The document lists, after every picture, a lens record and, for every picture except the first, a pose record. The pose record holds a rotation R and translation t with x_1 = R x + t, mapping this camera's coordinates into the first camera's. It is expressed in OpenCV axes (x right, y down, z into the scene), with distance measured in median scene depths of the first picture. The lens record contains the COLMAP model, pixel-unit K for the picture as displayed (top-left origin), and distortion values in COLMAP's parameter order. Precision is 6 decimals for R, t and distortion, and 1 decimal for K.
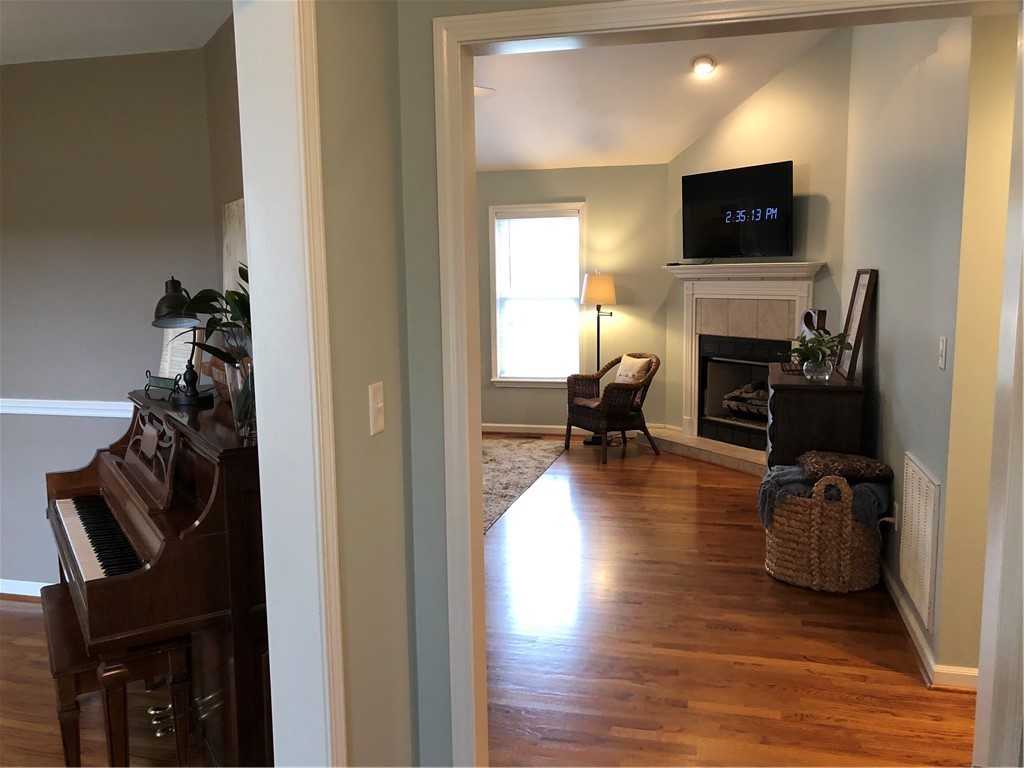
lens RADIAL K [[832.8, 0, 512.2], [0, 832.8, 382.7], [0, 0, 1]] dist [0.059772, -0.046641]
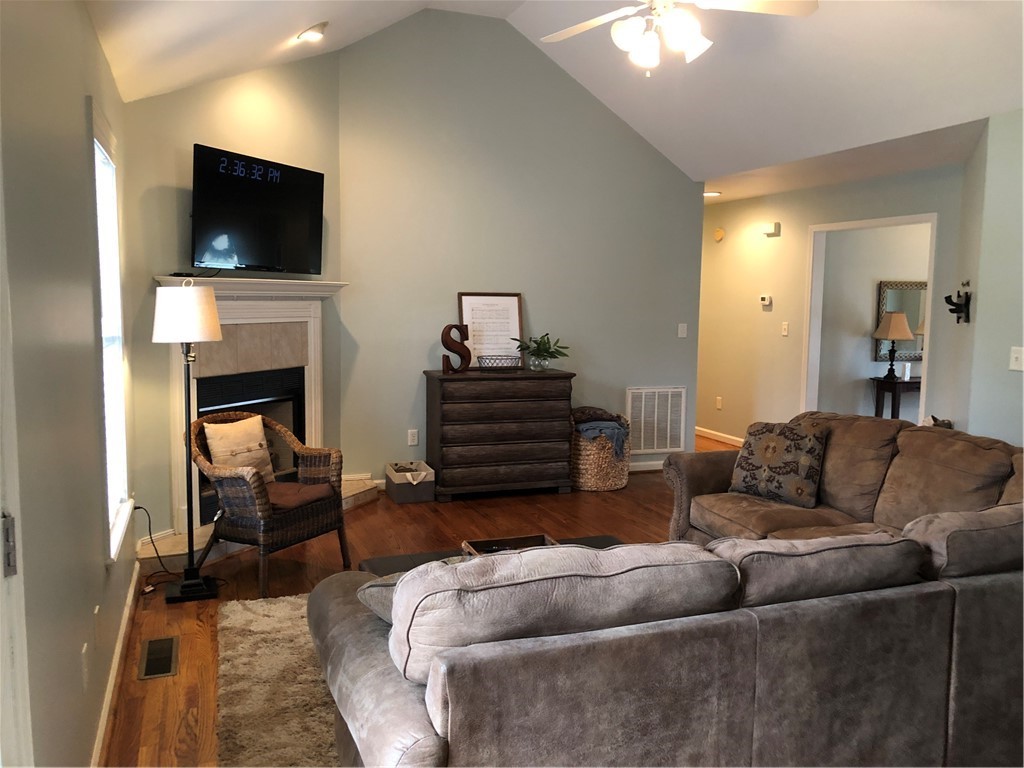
lens RADIAL K [[832.8, 0, 511.8], [0, 832.8, 383.1], [0, 0, 1]] dist [0.059772, -0.046641]
pose [[-0.557952, -0.081899, 0.825822, -0.536769], [0.104471, 0.980270, 0.167800, -0.156346], [-0.823272, 0.179898, -0.538387, 1.268498]]
